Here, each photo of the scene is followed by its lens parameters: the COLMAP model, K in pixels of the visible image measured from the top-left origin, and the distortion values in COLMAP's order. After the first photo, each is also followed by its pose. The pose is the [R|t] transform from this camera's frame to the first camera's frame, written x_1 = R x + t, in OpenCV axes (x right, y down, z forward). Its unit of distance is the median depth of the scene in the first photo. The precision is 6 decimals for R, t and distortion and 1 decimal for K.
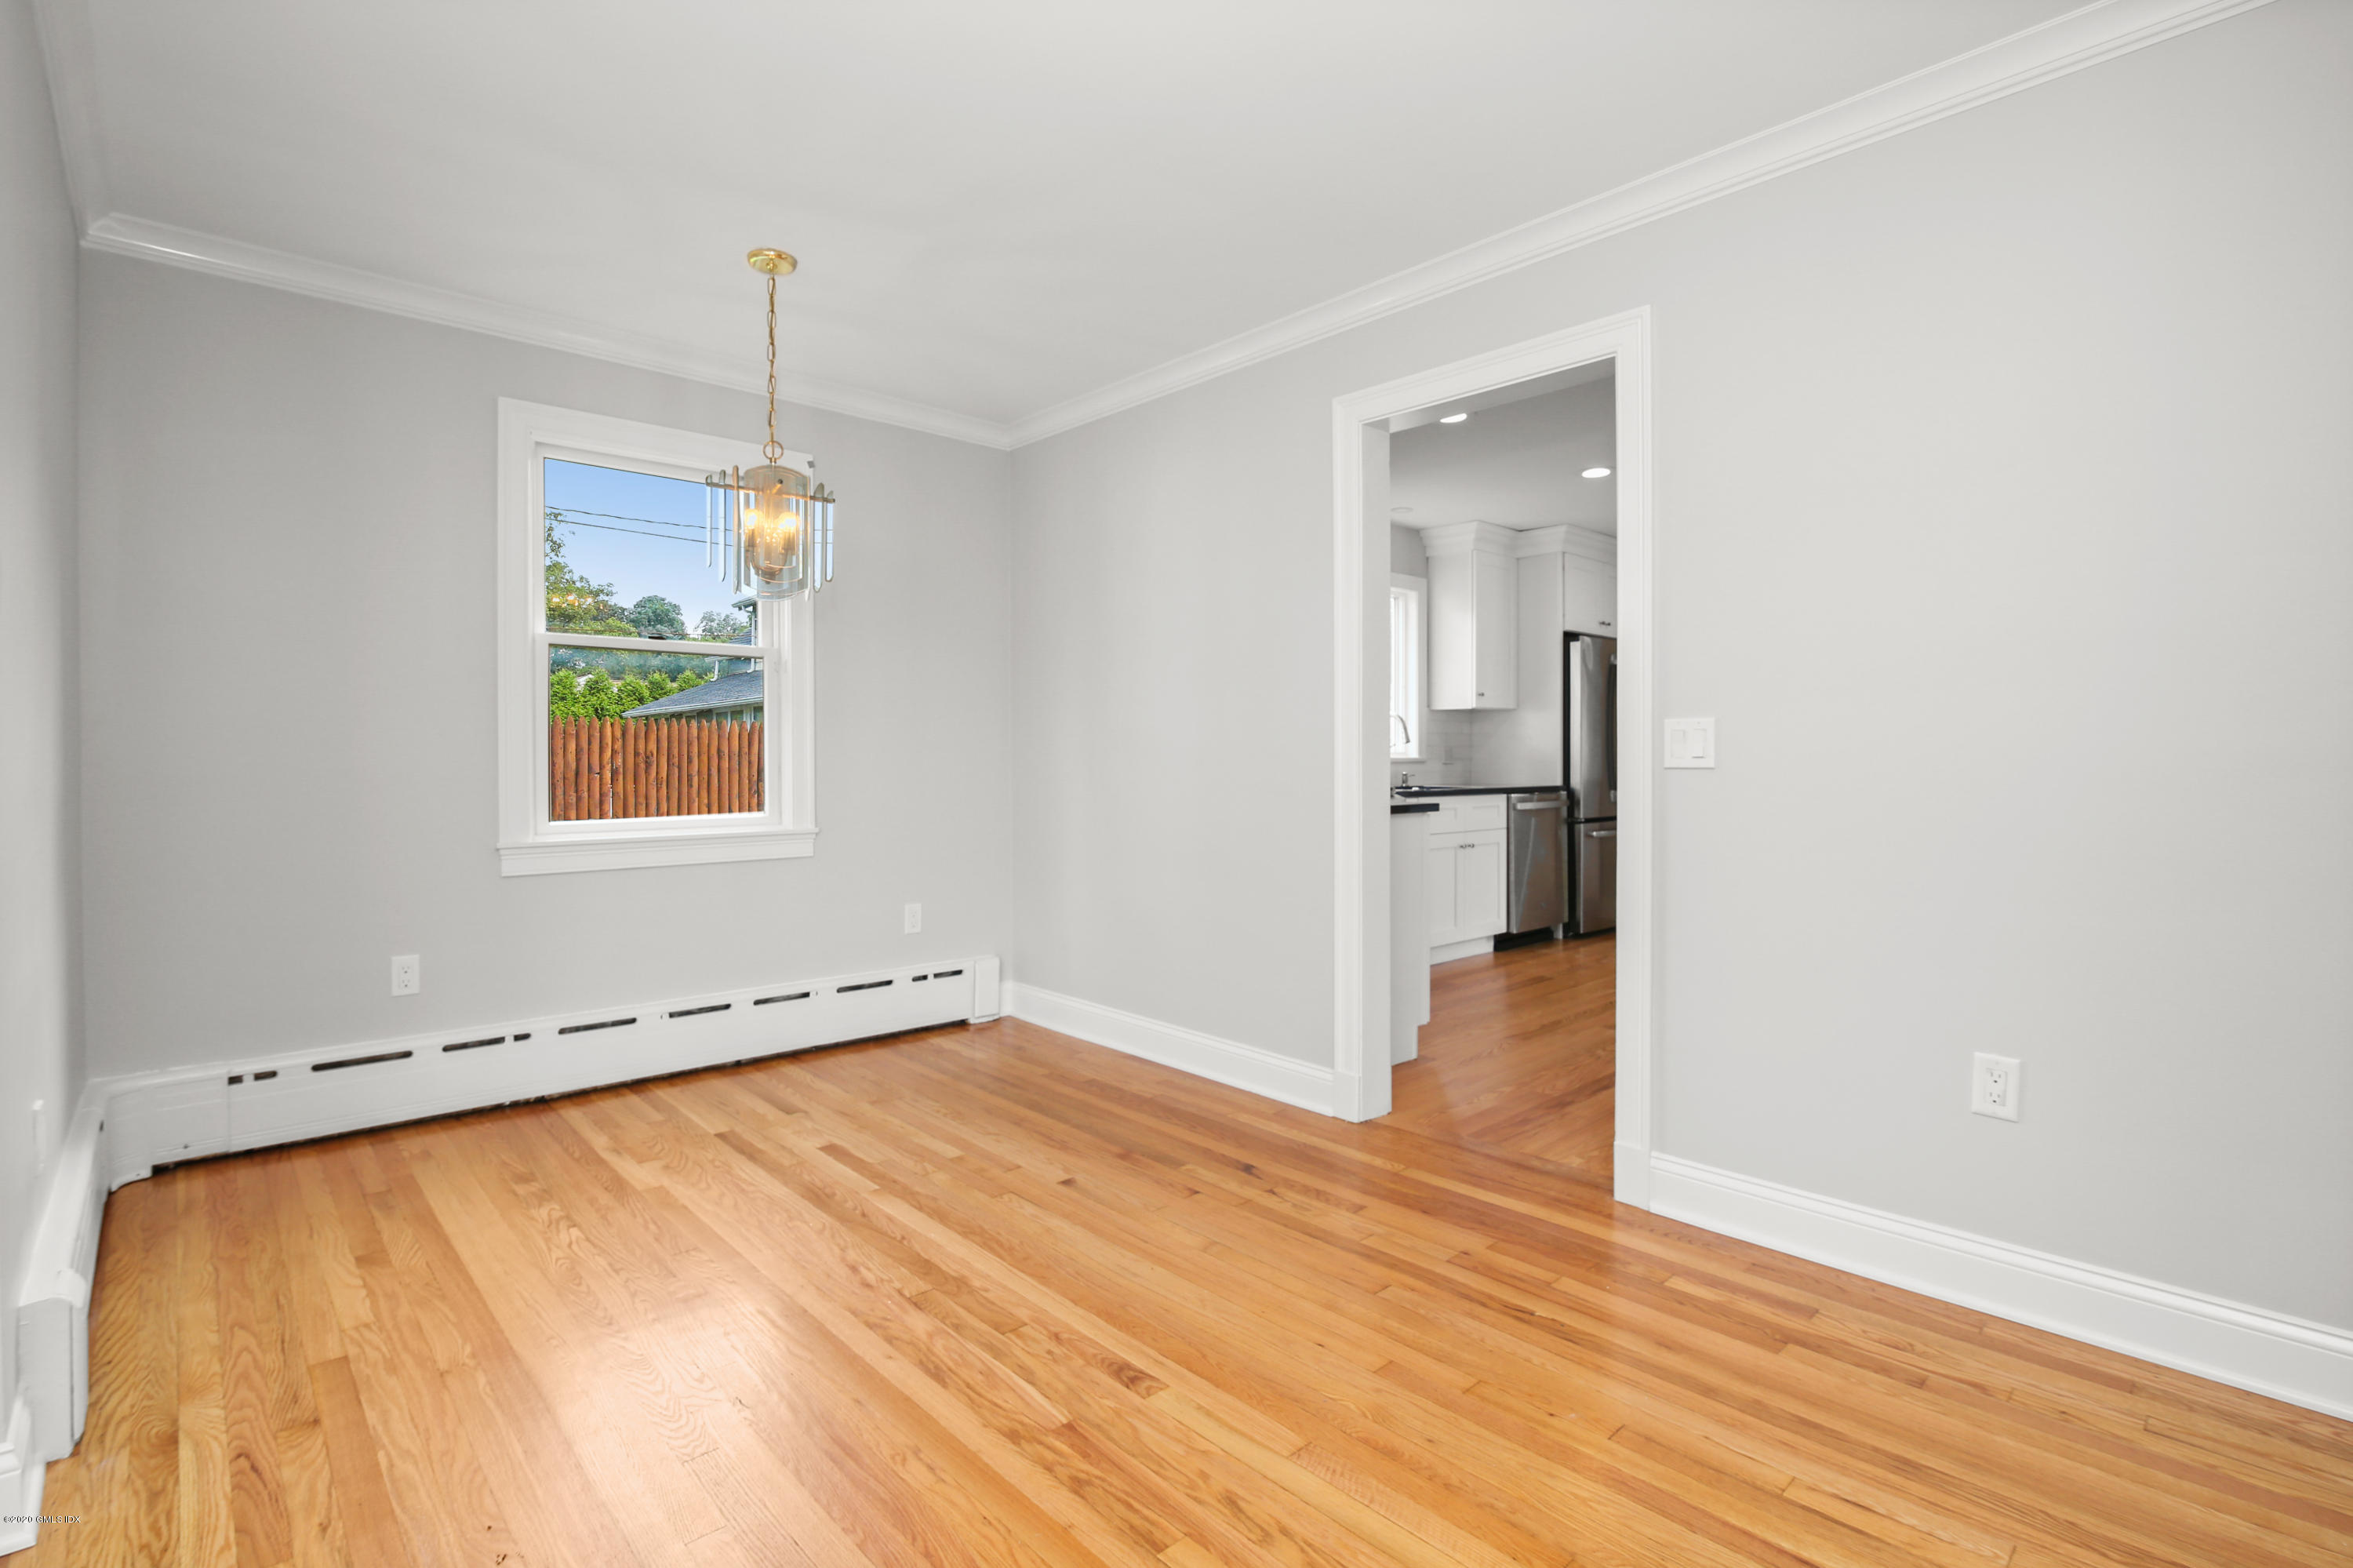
lens RADIAL K [[1092.3, 0, 1175.3], [0, 1092.3, 772.6], [0, 0, 1]] dist [-0.019166, 0.000205]
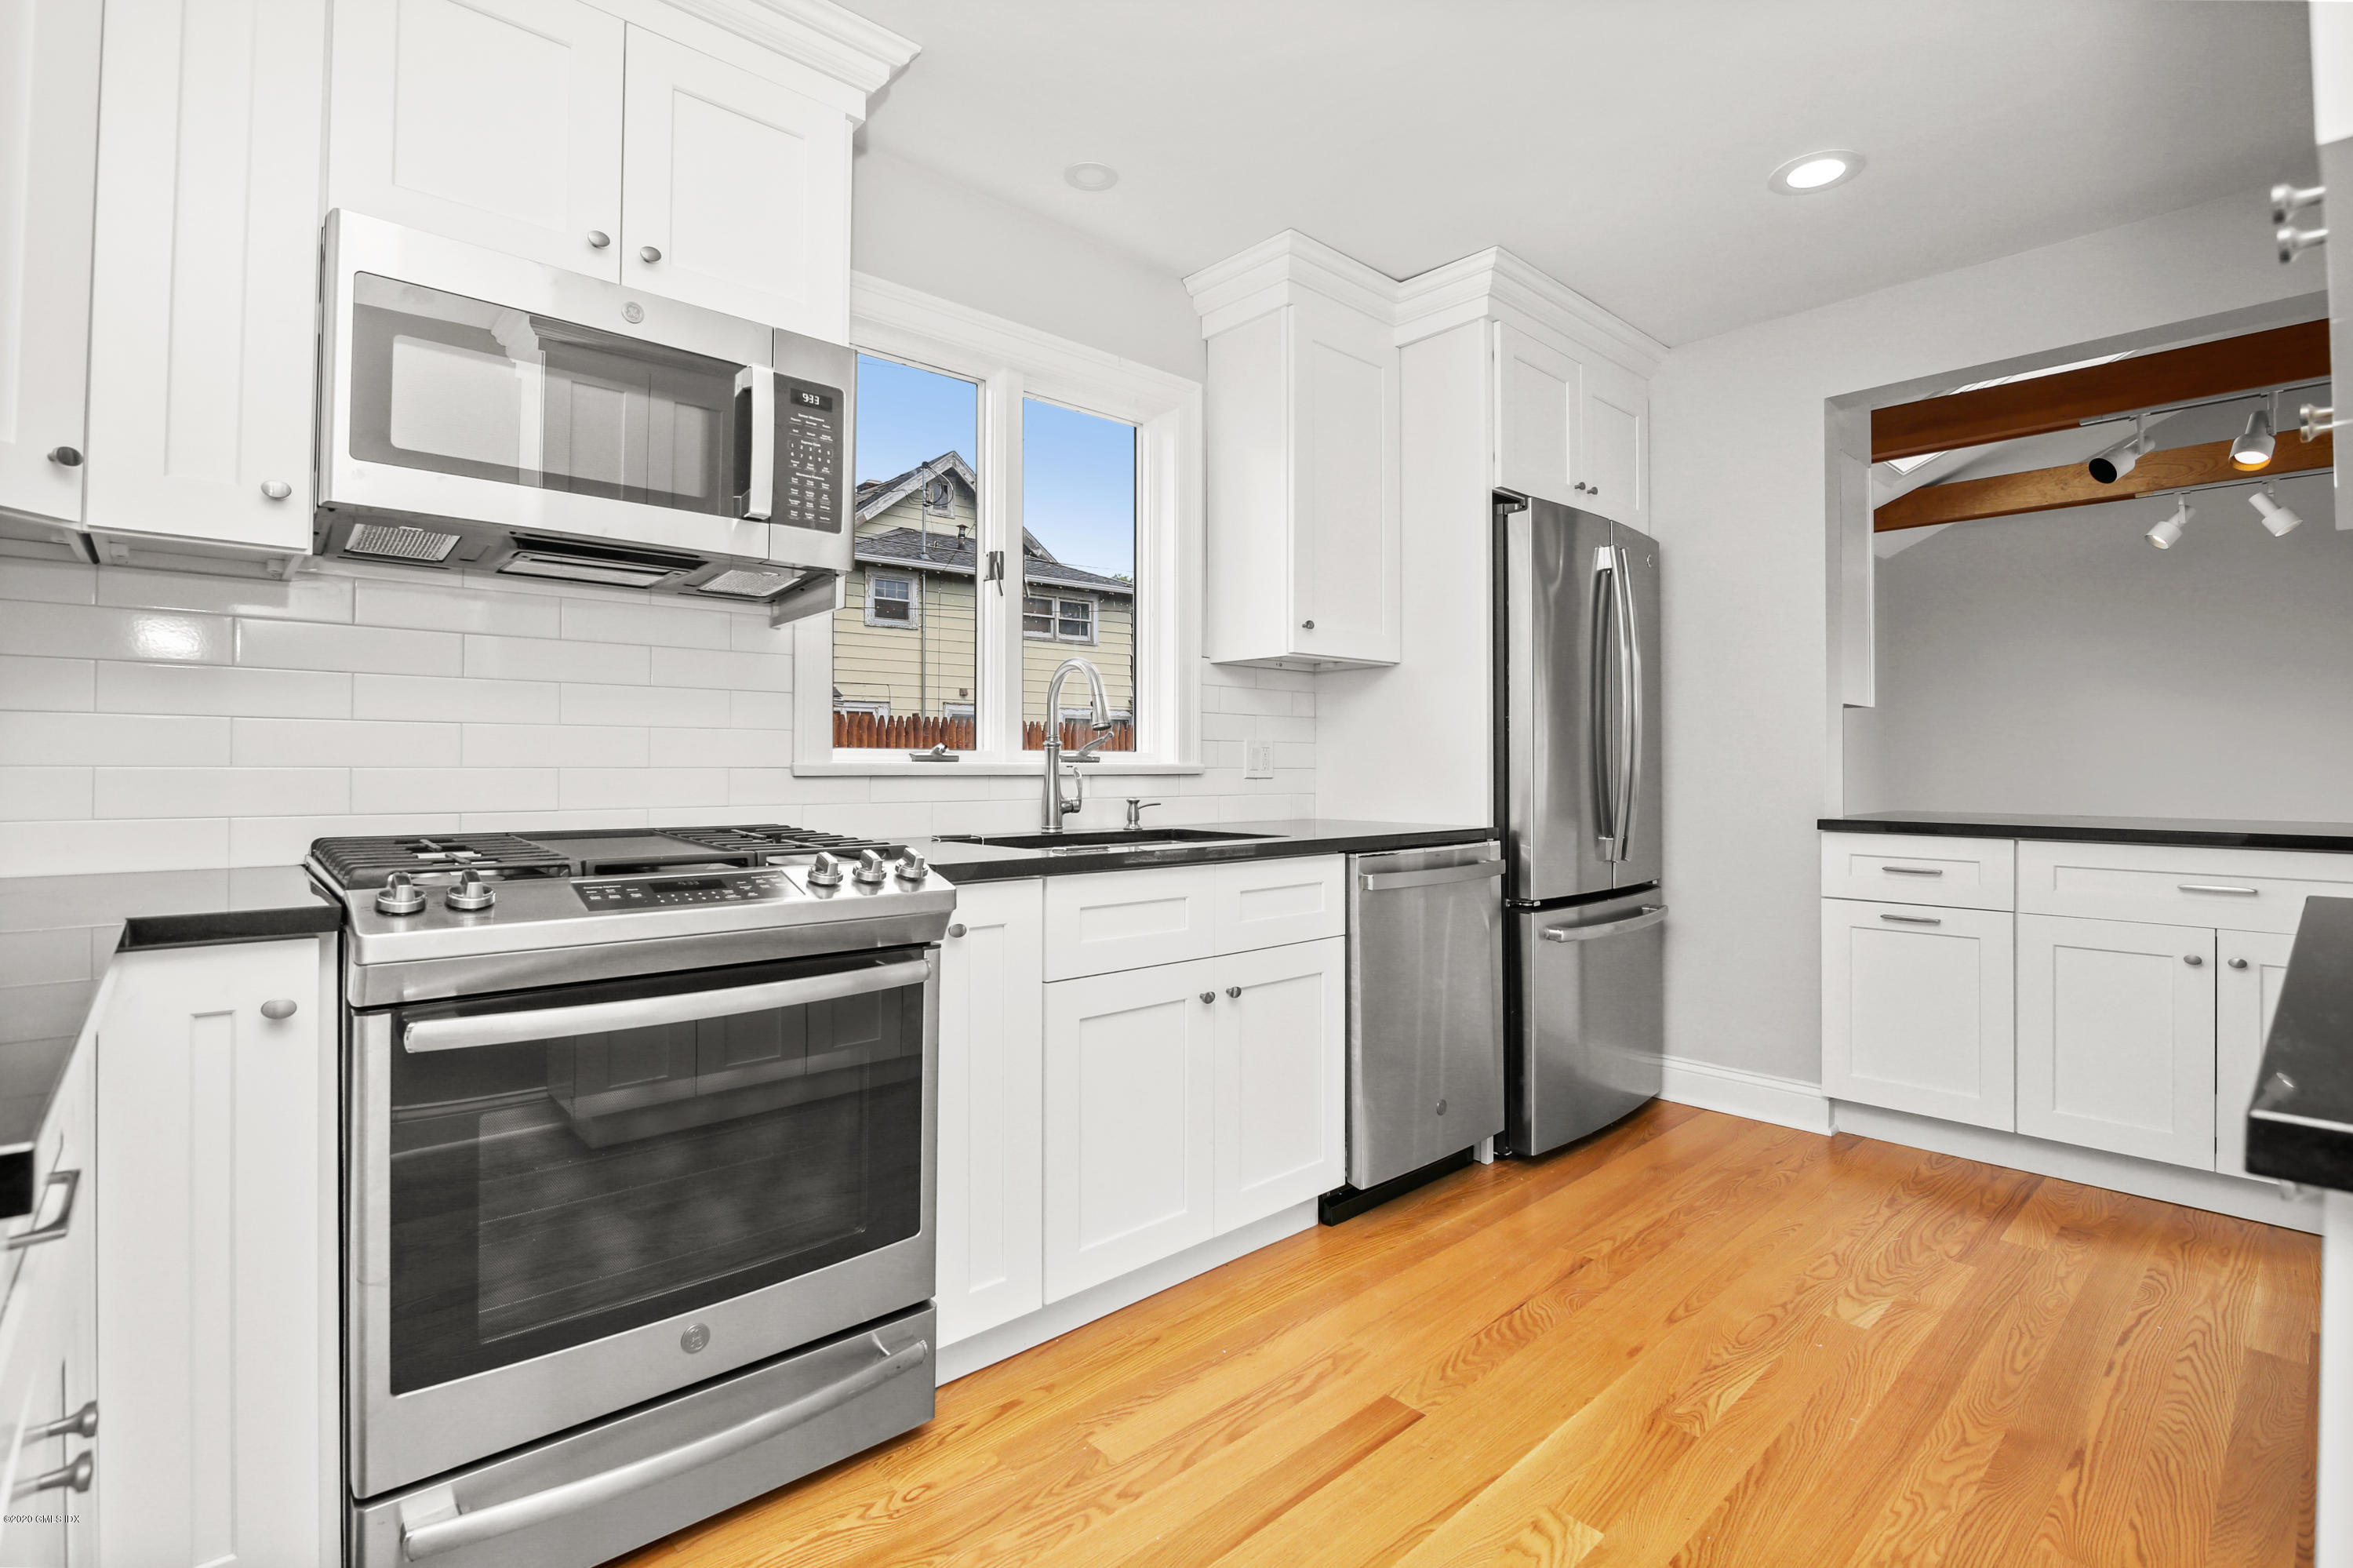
lens RADIAL K [[1084.9, 0, 1171.6], [0, 1084.9, 757.8], [0, 0, 1]] dist [-0.020268, 0.000471]
pose [[0.999936, 0.002789, -0.010978, 0.228896], [-0.003029, 0.999755, -0.021935, -0.007301], [0.010914, 0.021967, 0.999699, 0.550981]]
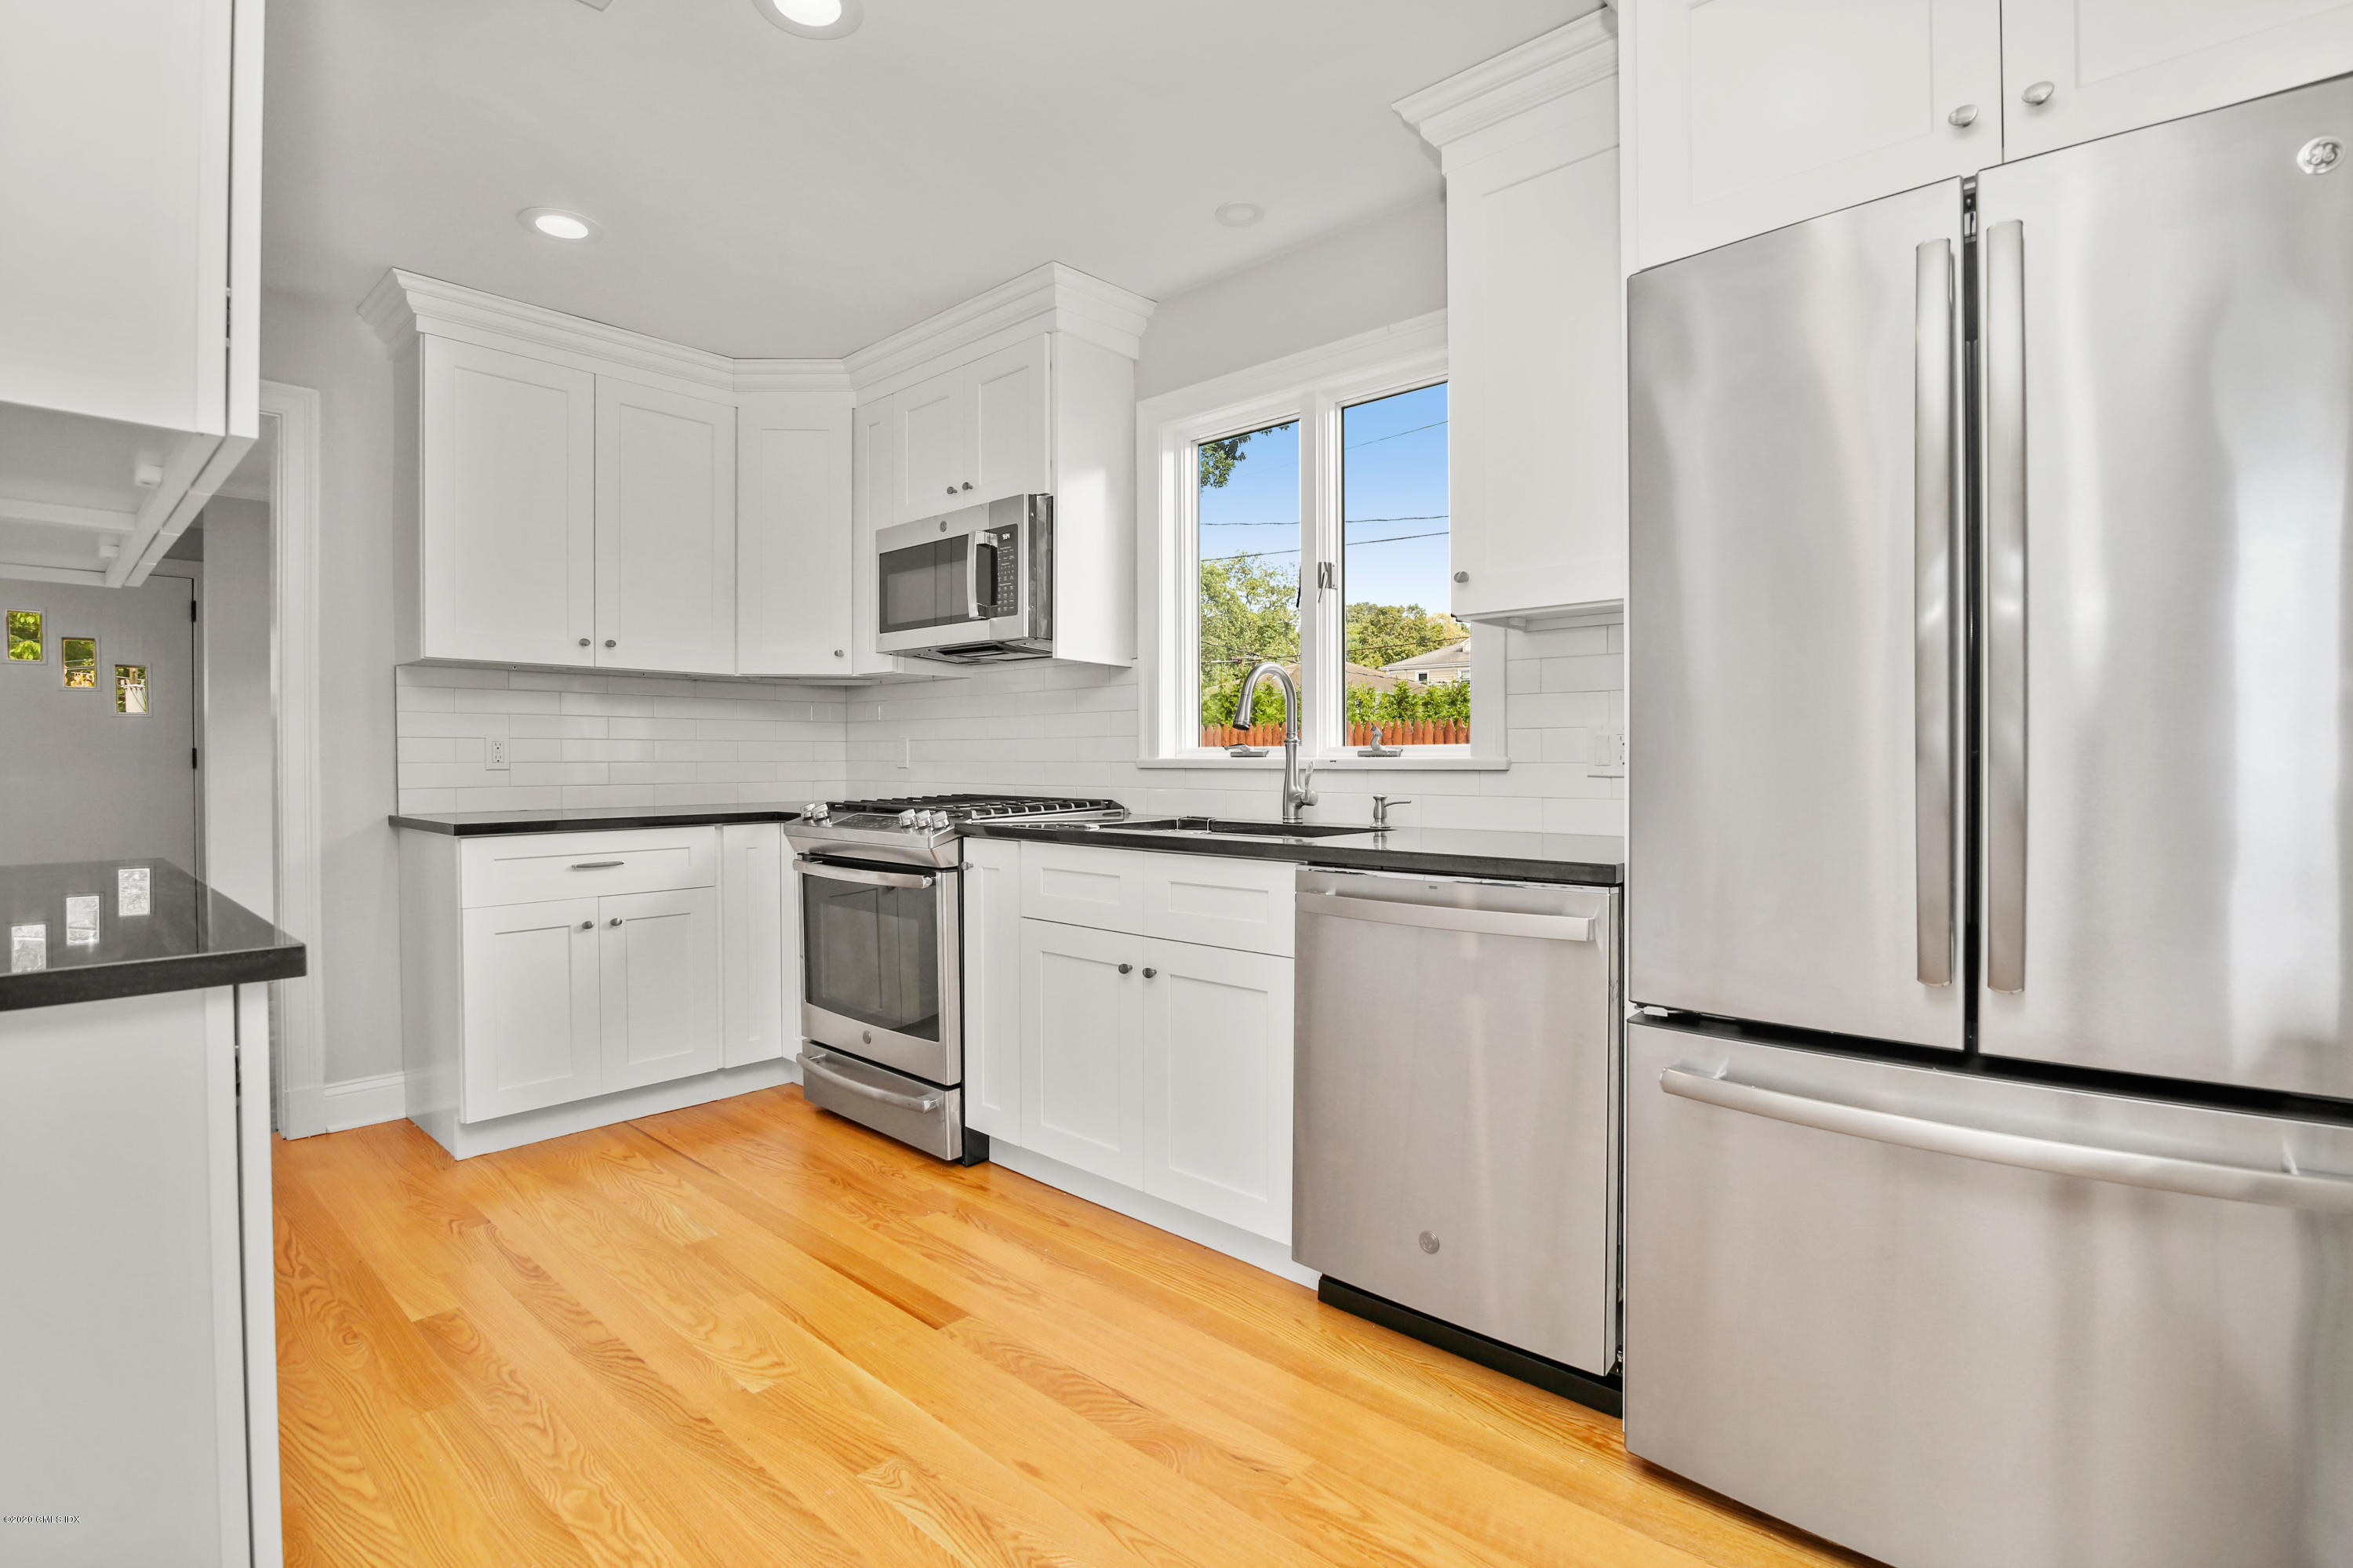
lens RADIAL K [[1092.3, 0, 1175.3], [0, 1092.3, 772.6], [0, 0, 1]] dist [-0.019166, 0.000205]
pose [[0.085099, 0.012927, -0.996289, 0.619677], [-0.013470, 0.999839, 0.011823, -0.012938], [0.996281, 0.012414, 0.085259, 0.878137]]
